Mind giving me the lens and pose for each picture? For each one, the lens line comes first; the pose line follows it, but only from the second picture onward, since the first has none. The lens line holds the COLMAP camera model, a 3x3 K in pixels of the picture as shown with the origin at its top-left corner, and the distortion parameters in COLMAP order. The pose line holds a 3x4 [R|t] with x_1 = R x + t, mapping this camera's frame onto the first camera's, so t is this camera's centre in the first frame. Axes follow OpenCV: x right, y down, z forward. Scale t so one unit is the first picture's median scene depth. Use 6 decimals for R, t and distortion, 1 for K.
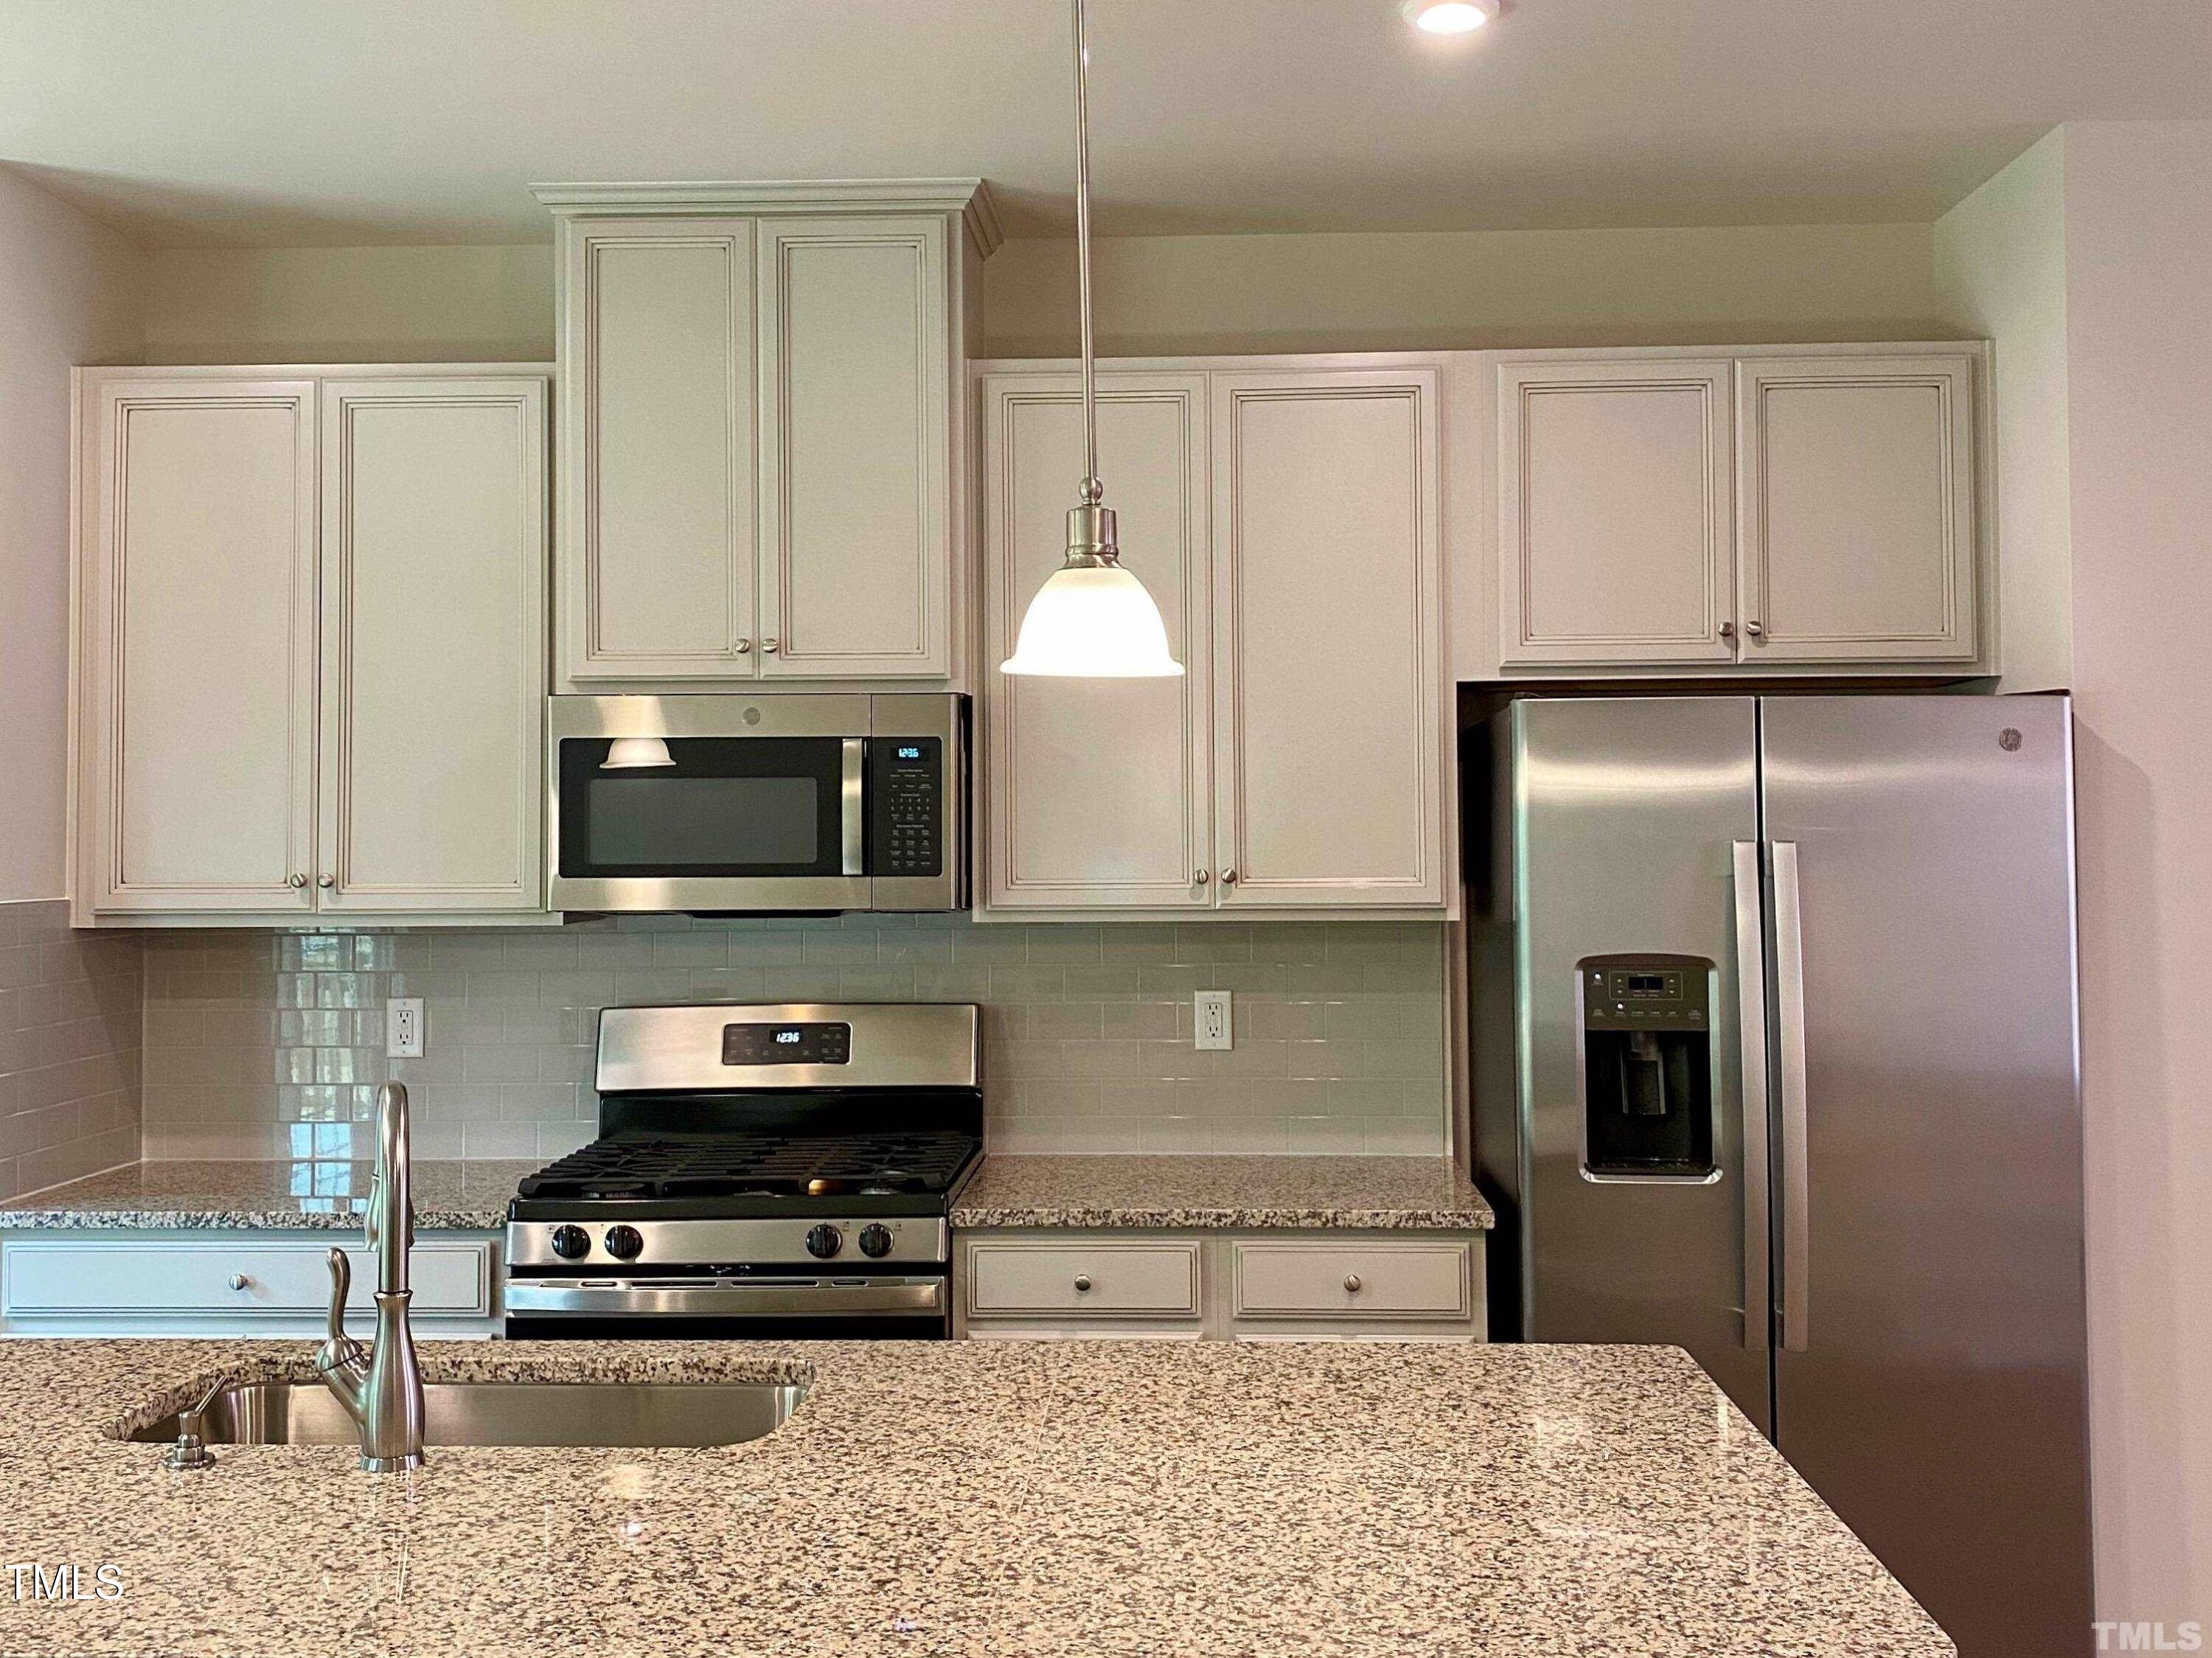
lens RADIAL K [[2269.4, 0, 1105.9], [0, 2269.4, 773.4], [0, 0, 1]] dist [0.172783, -0.501275]
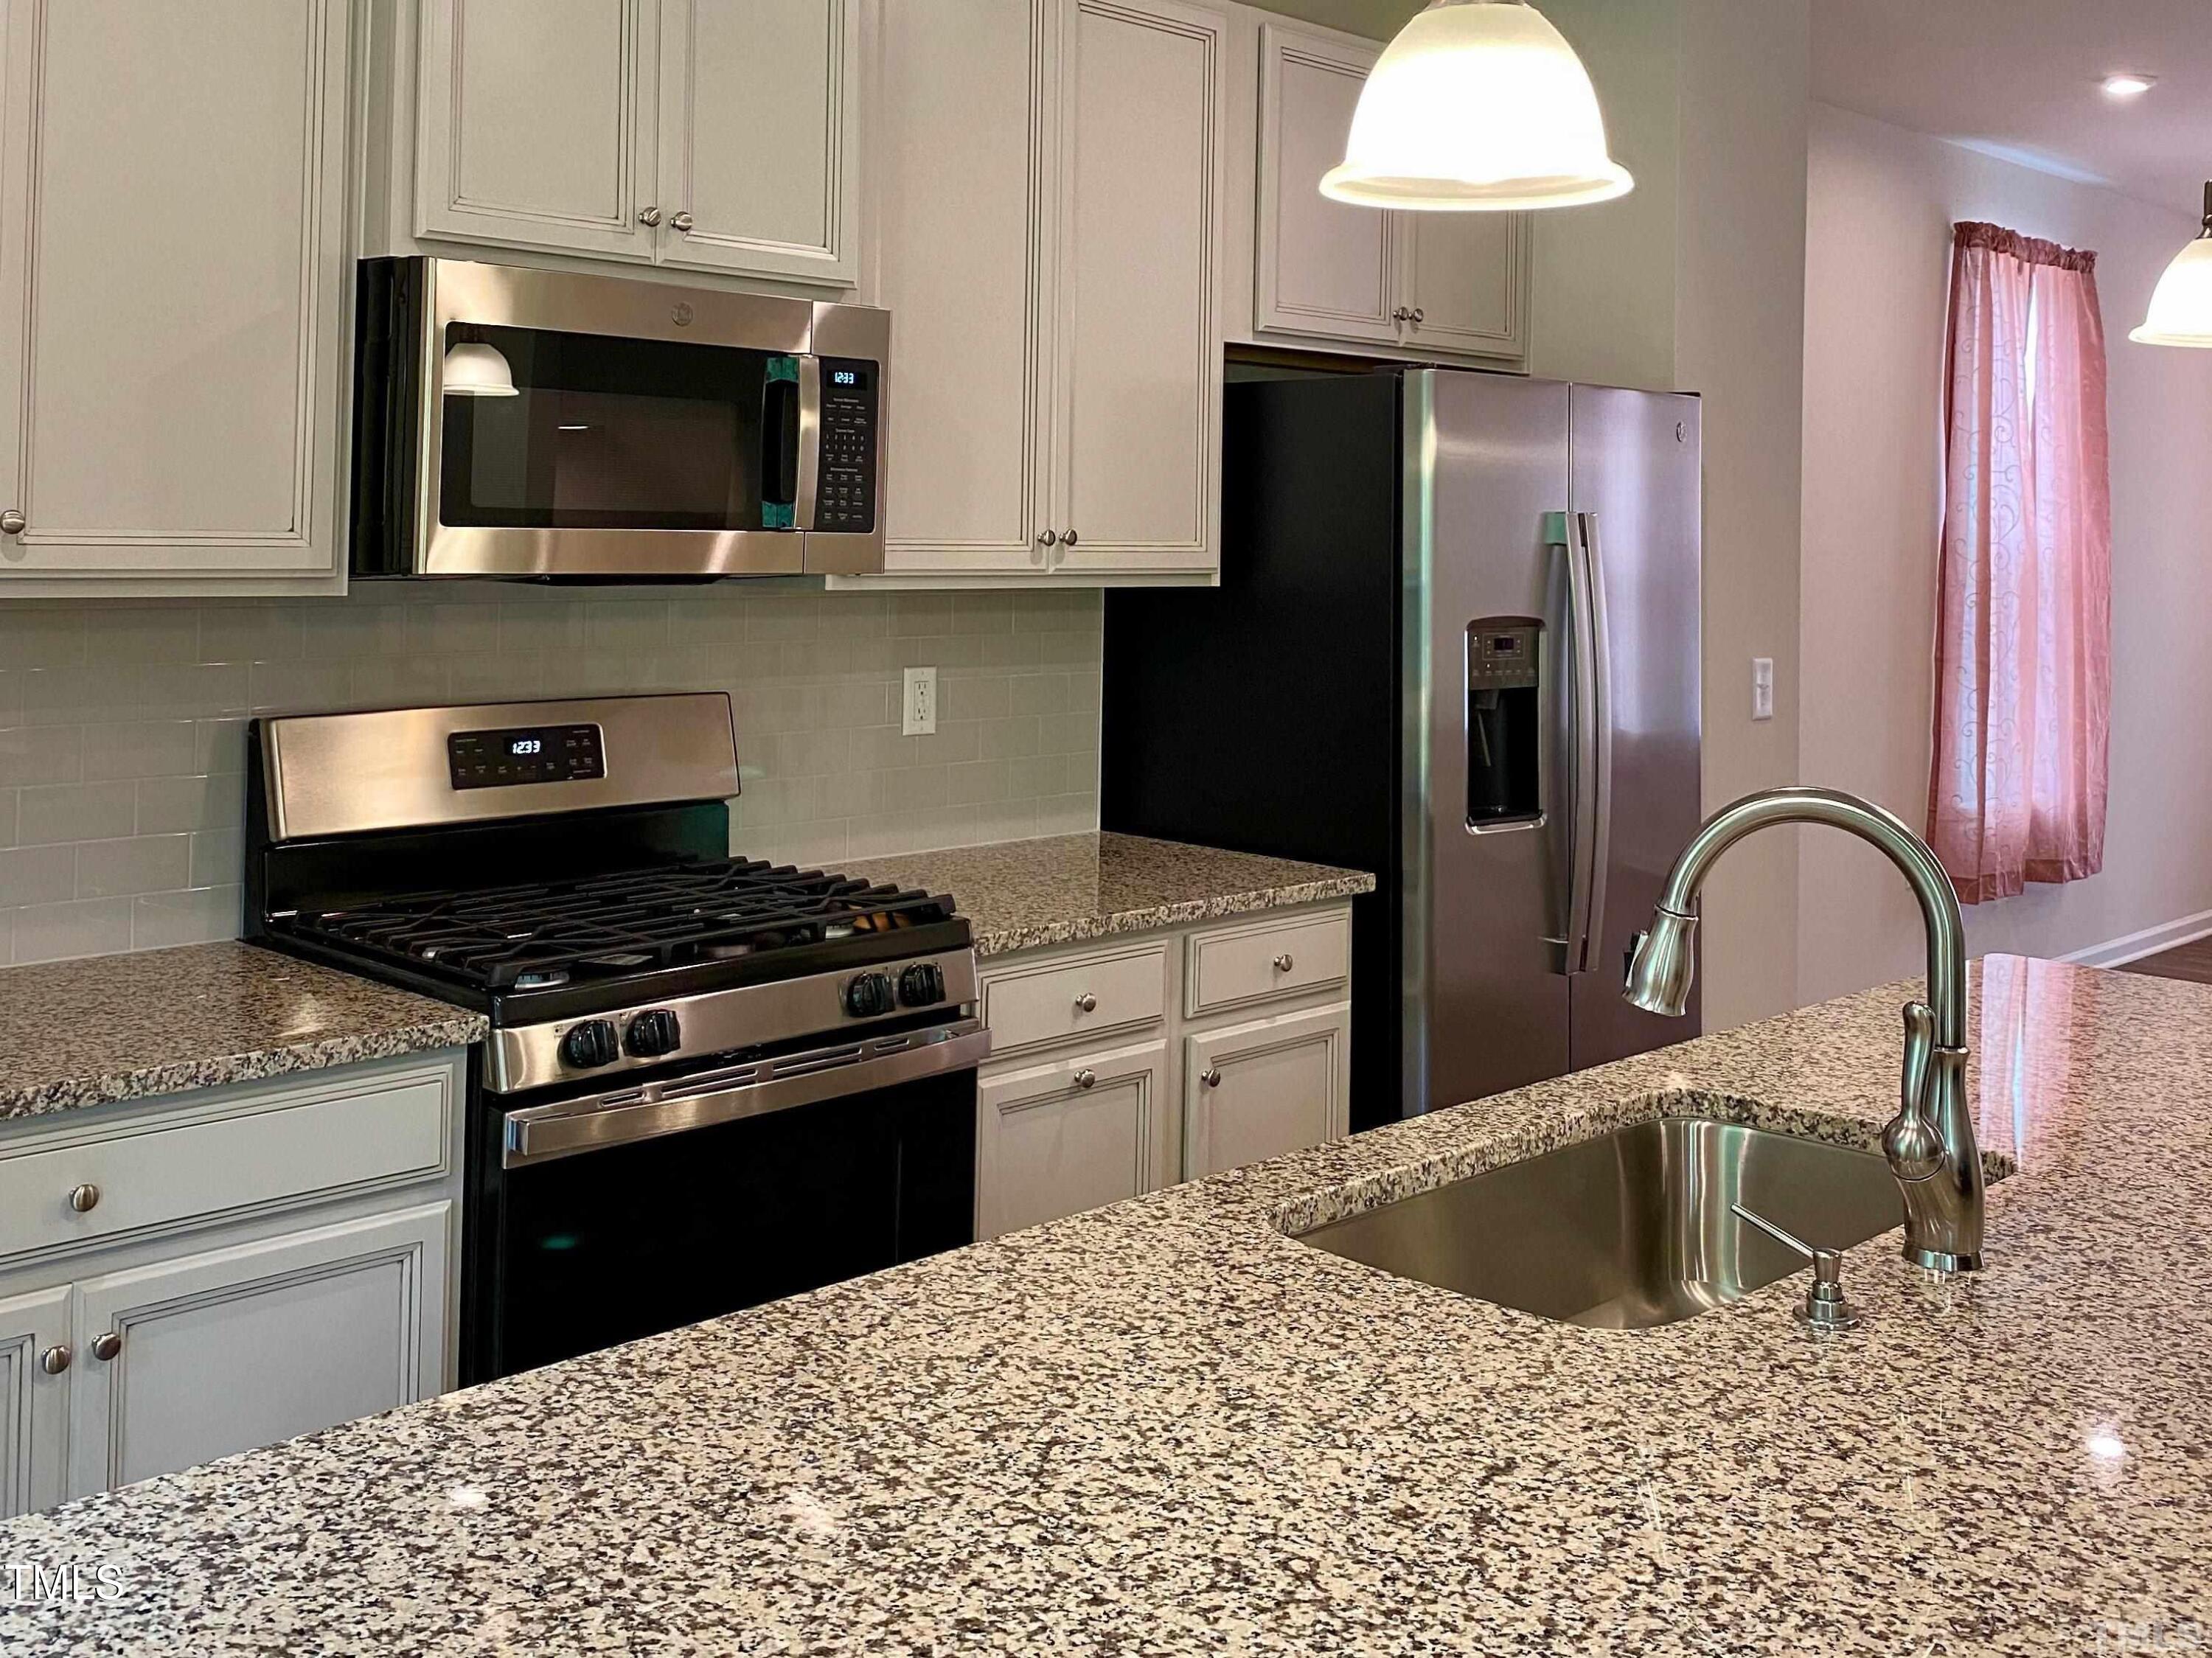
lens RADIAL K [[2290.6, 0, 1121.1], [0, 2290.6, 522.6], [0, 0, 1]] dist [0.113241, -0.263699]
pose [[0.656670, 0.019526, 0.753925, -0.665417], [-0.043890, 0.998960, 0.012356, 0.029226], [-0.752900, -0.041203, 0.656844, 0.423240]]
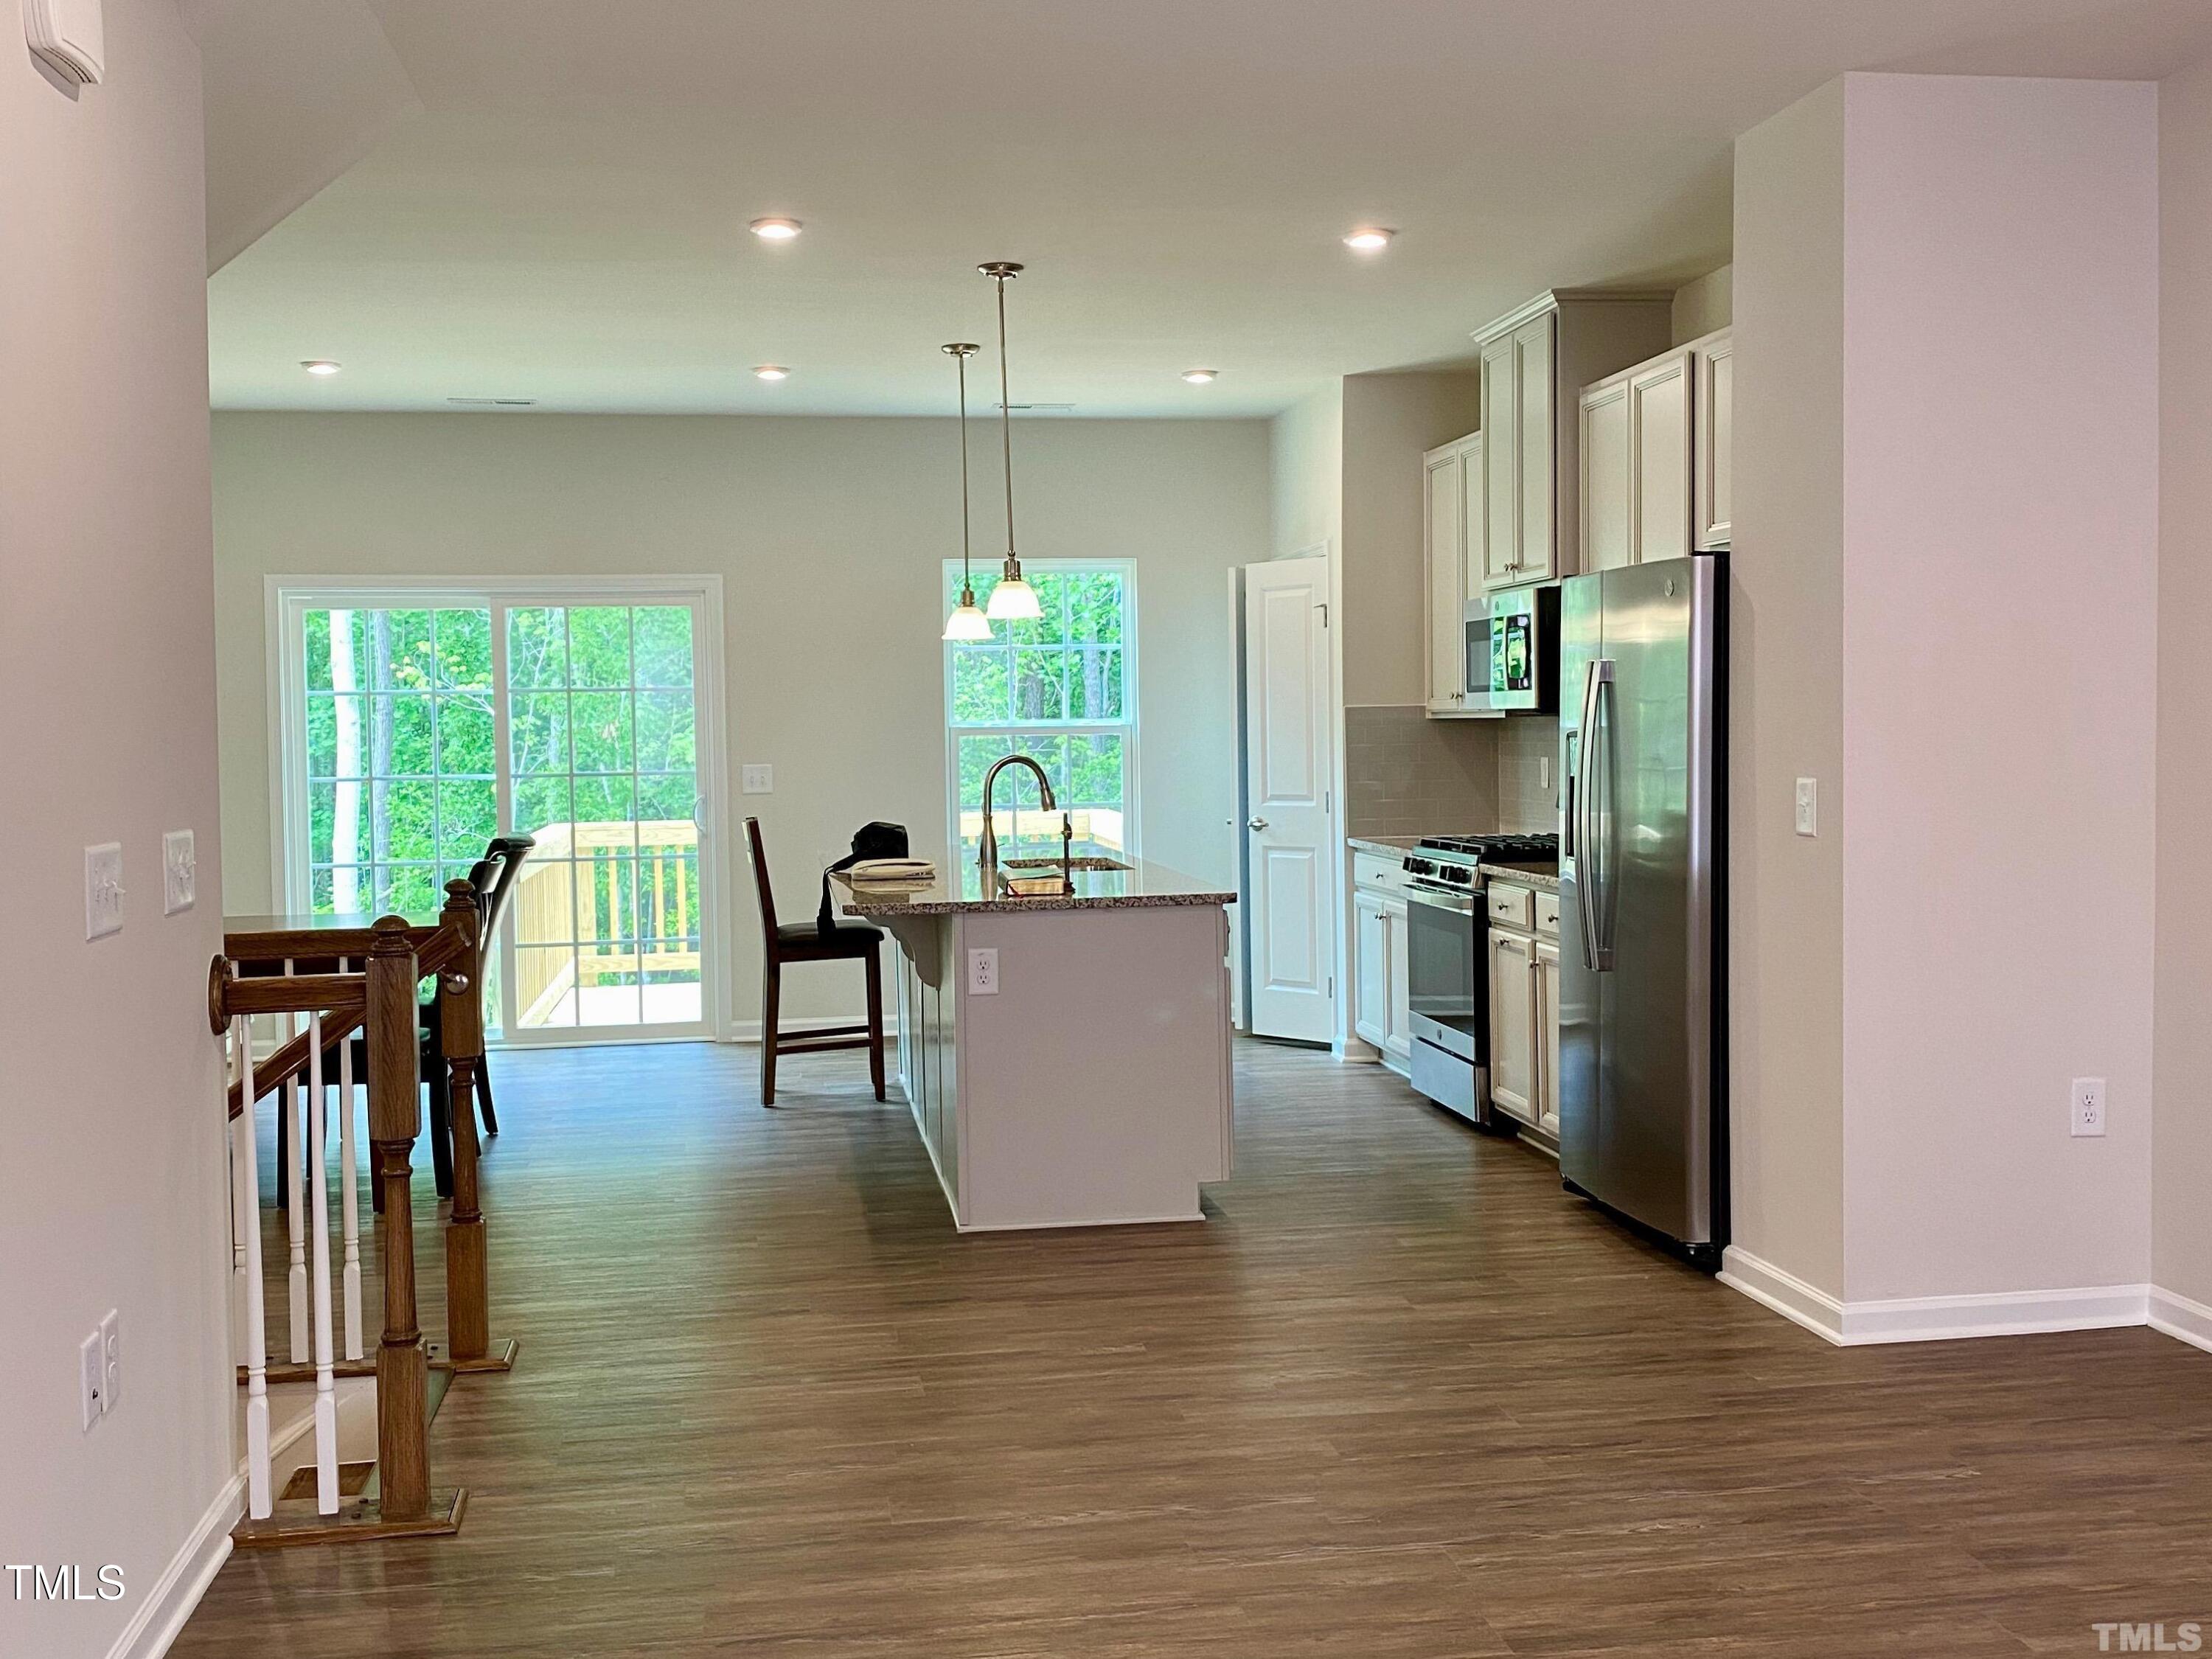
lens RADIAL K [[2269.5, 0, 1105.9], [0, 2269.5, 773.9], [0, 0, 1]] dist [0.172783, -0.501275]
pose [[0.194341, 0.025446, -0.980604, 1.749774], [0.041273, 0.998566, 0.034092, 0.038103], [0.980065, -0.047098, 0.193012, 0.329938]]
